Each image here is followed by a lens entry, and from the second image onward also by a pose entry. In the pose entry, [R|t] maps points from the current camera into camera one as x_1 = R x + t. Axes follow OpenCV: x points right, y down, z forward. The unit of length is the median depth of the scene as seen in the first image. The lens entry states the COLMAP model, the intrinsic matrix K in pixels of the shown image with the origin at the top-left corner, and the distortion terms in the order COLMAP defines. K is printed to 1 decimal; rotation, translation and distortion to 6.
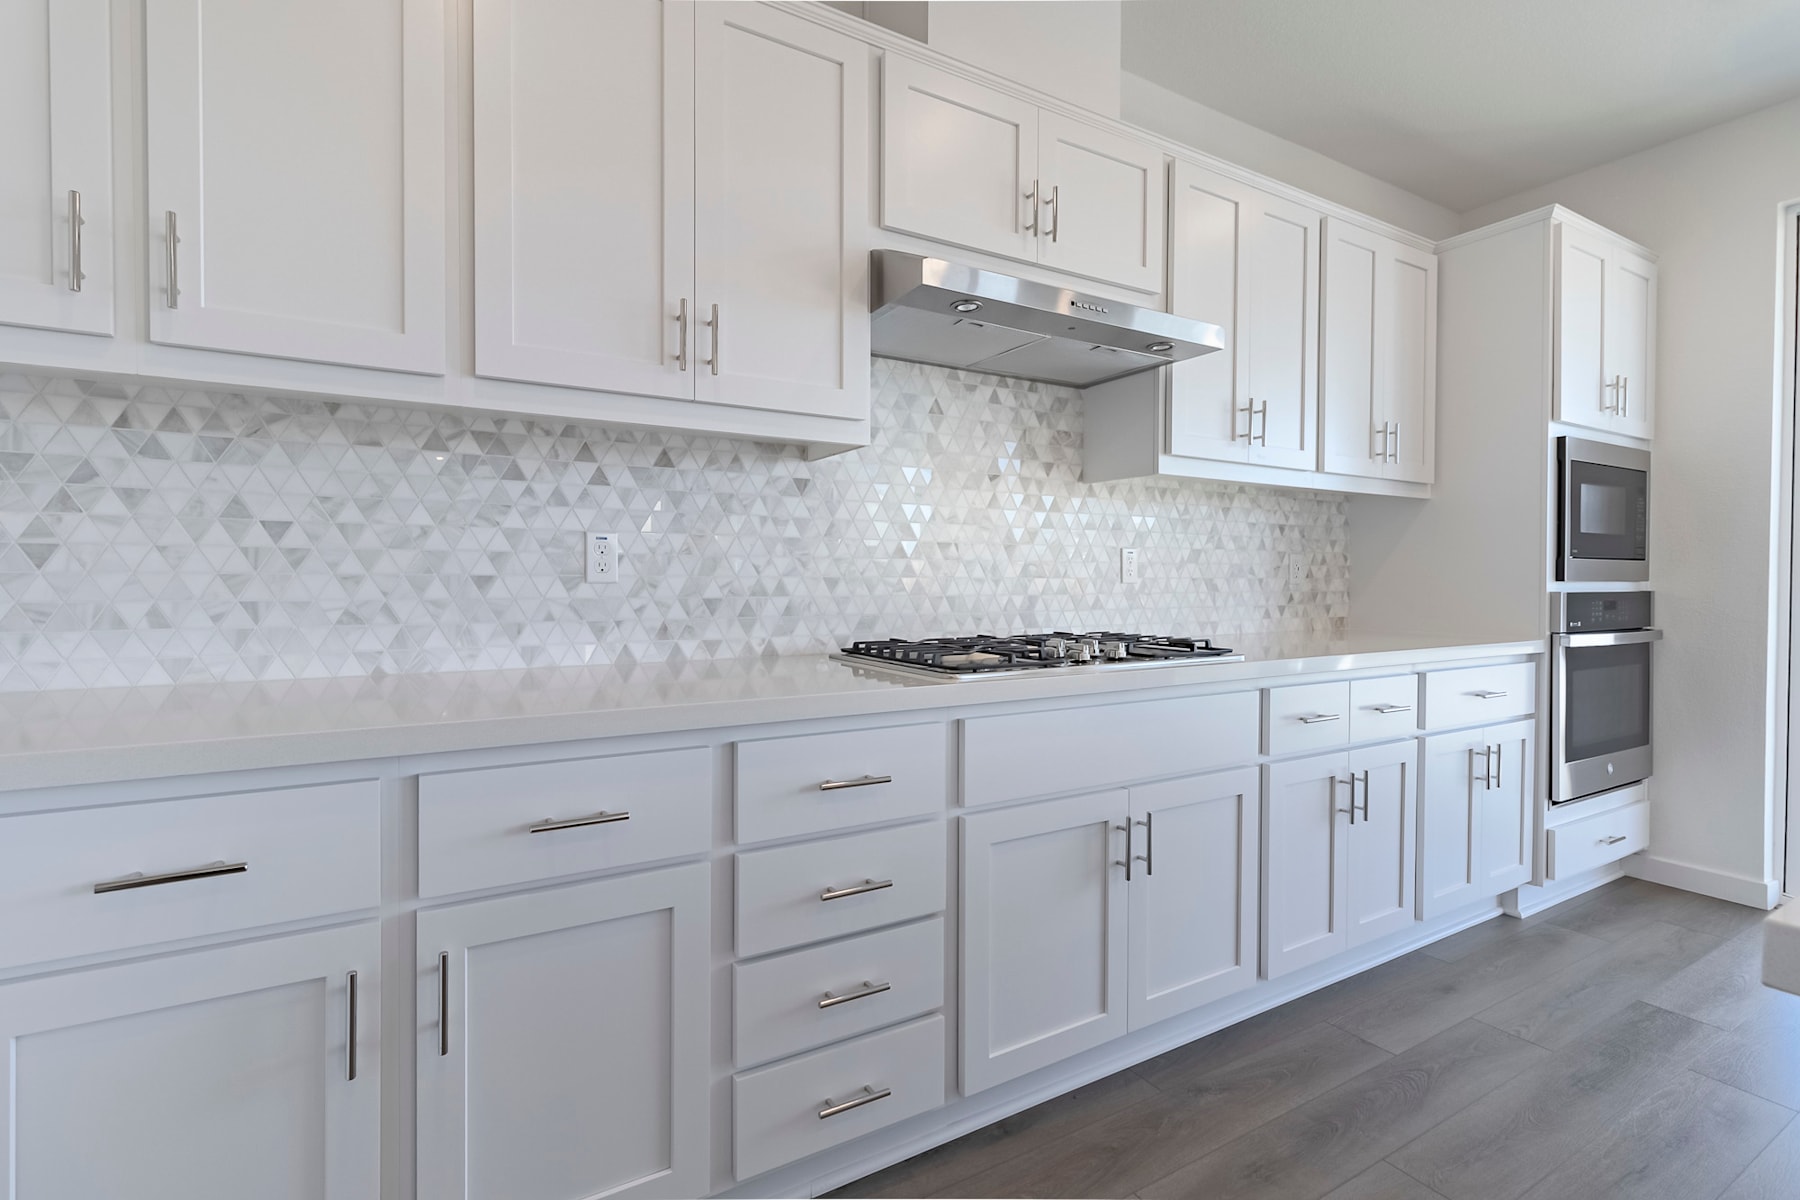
lens RADIAL K [[829.6, 0, 907.0], [0, 829.6, 589.3], [0, 0, 1]] dist [0.002973, 0.001097]
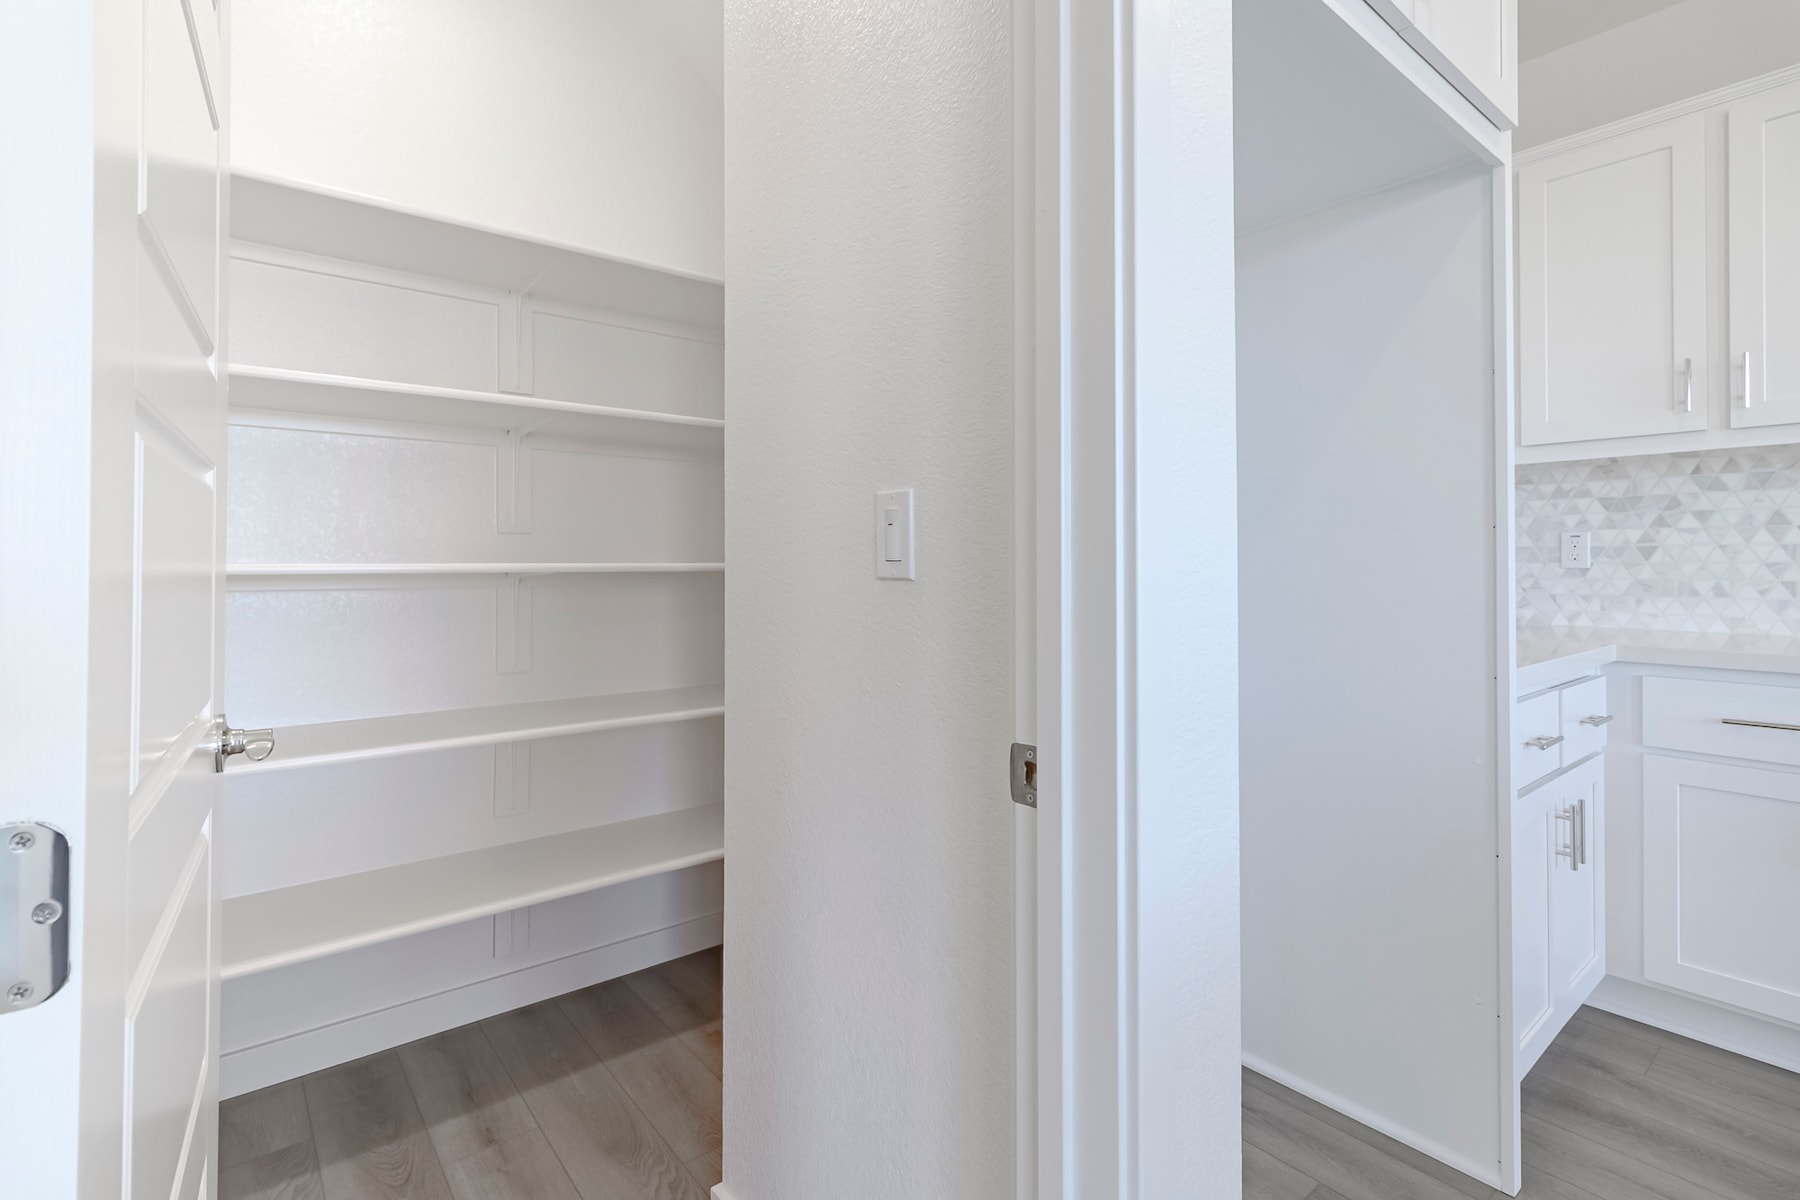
lens RADIAL K [[841.5, 0, 834.9], [0, 841.5, 555.0], [0, 0, 1]] dist [0.001832, 0.000754]
pose [[0.108475, -0.013392, -0.994009, 0.473108], [-0.010896, 0.999833, -0.014660, 0.007456], [0.994039, 0.012421, 0.108311, -0.779501]]
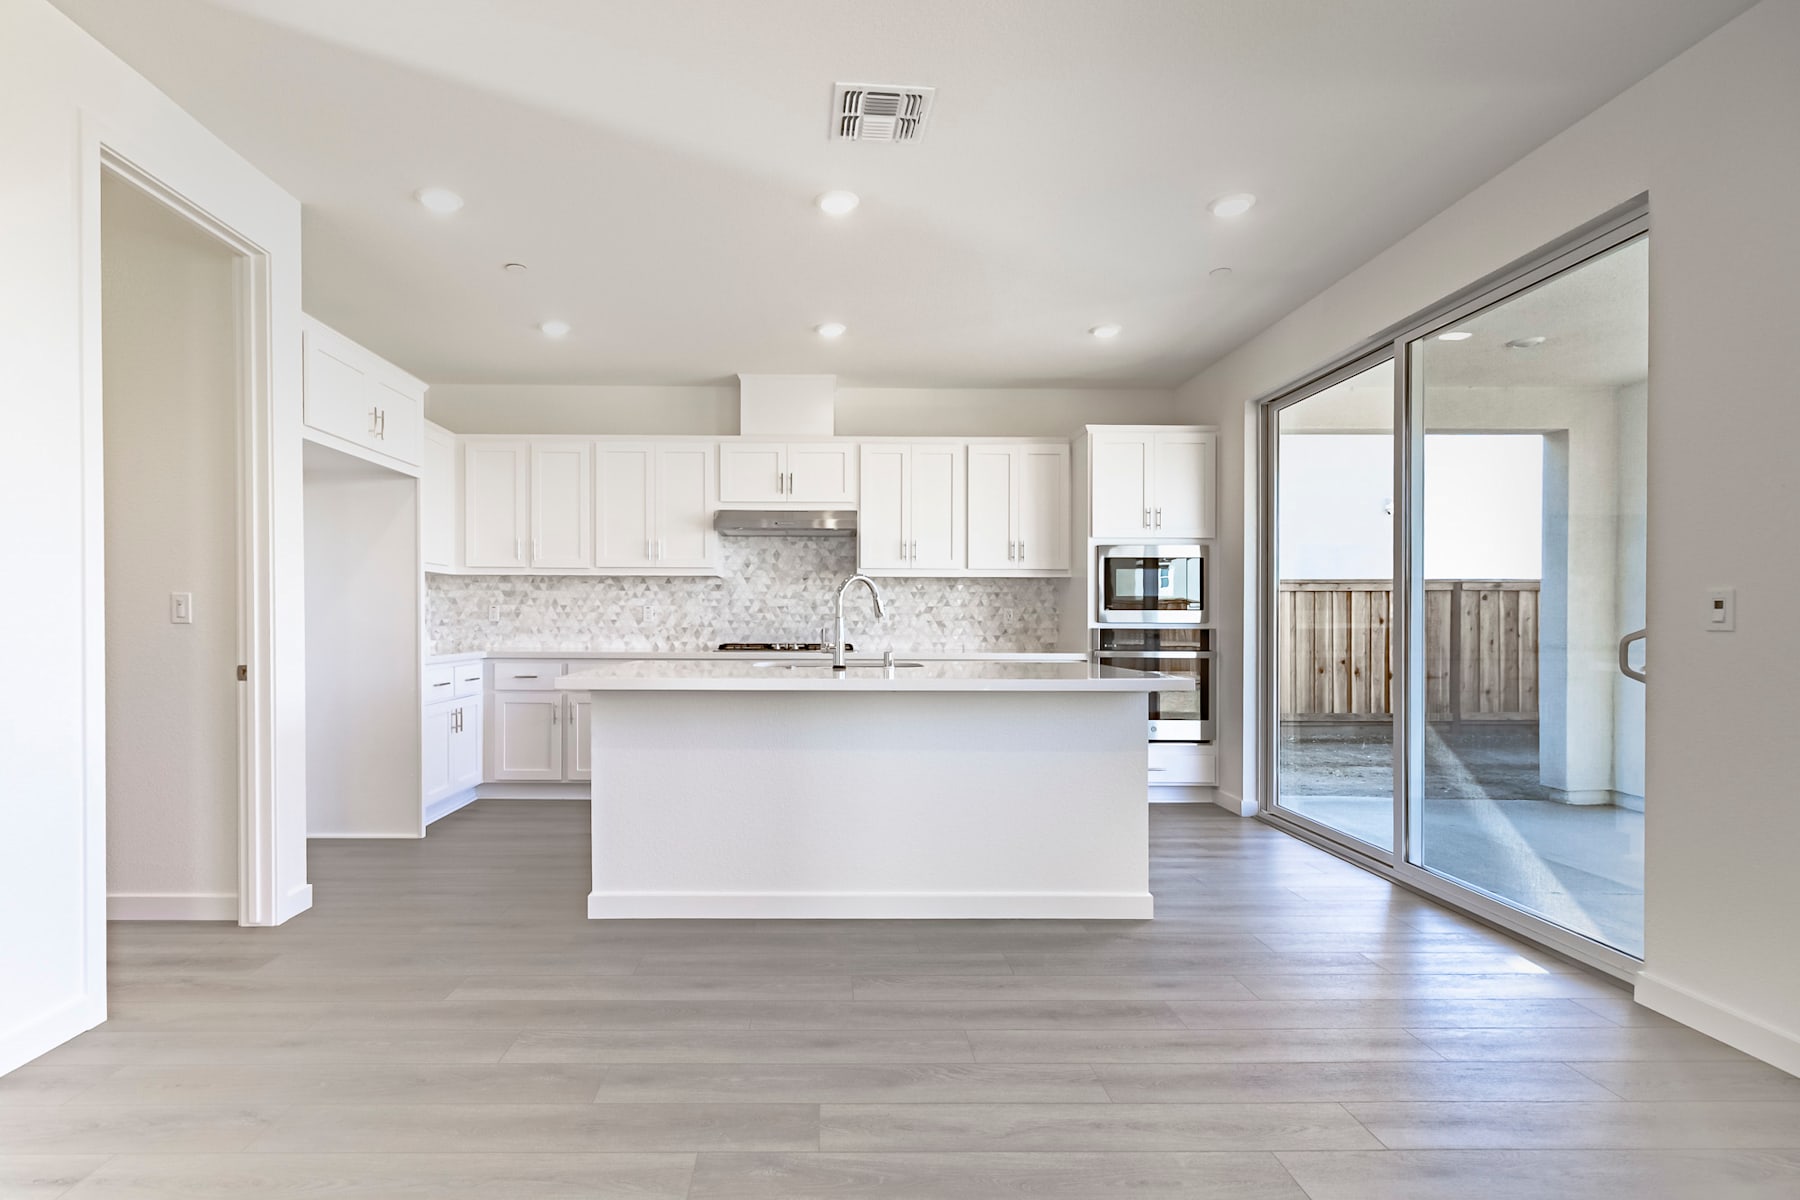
lens RADIAL K [[869.1, 0, 871.9], [0, 869.1, 627.5], [0, 0, 1]] dist [-0.003151, 0.000007]
pose [[0.876124, 0.004027, -0.482070, 2.231583], [-0.006985, 0.999966, -0.004342, 0.023837], [0.482036, 0.007171, 0.876122, -1.670503]]
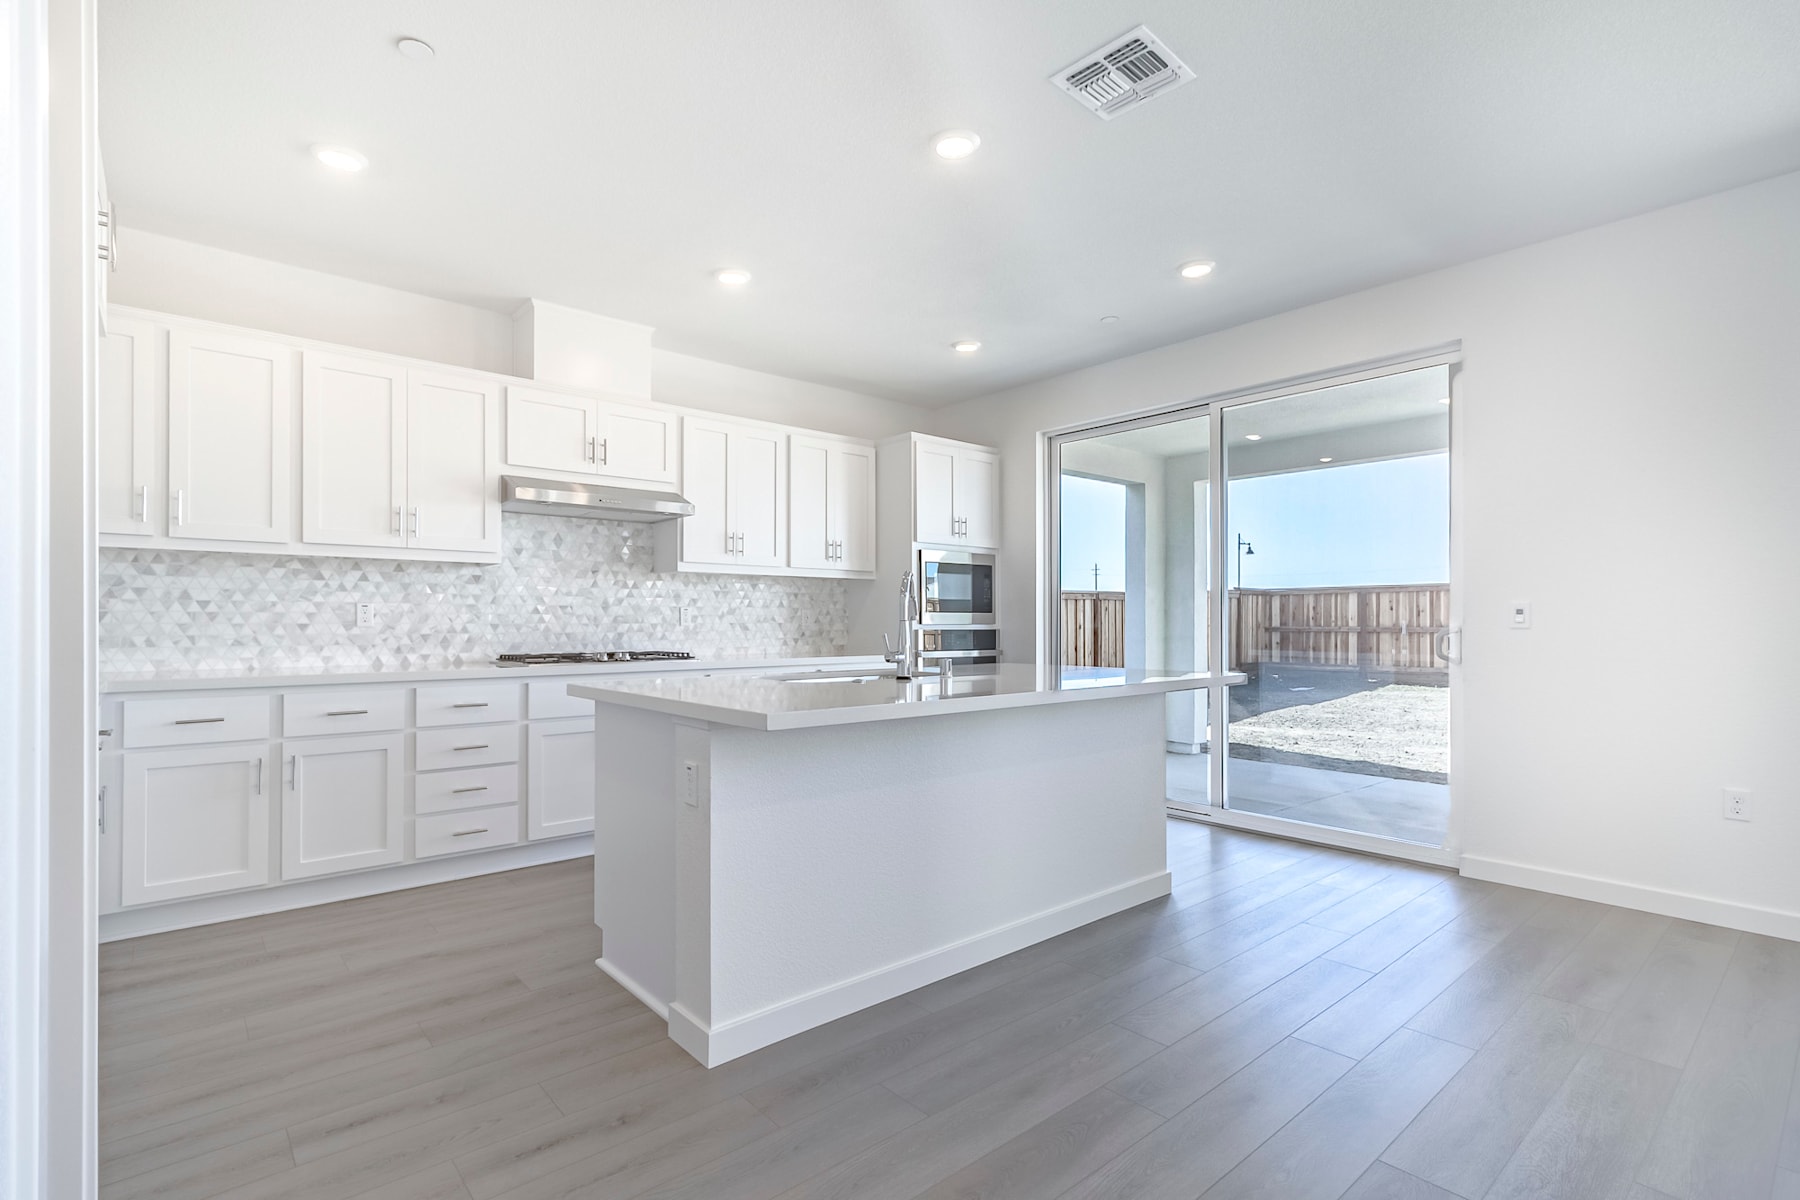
lens RADIAL K [[829.6, 0, 914.8], [0, 829.6, 619.4], [0, 0, 1]] dist [0.002973, 0.001097]
pose [[0.981744, -0.002294, 0.190193, 0.702581], [0.005243, 0.999874, -0.015006, 0.013907], [-0.190135, 0.015729, 0.981632, -1.561360]]
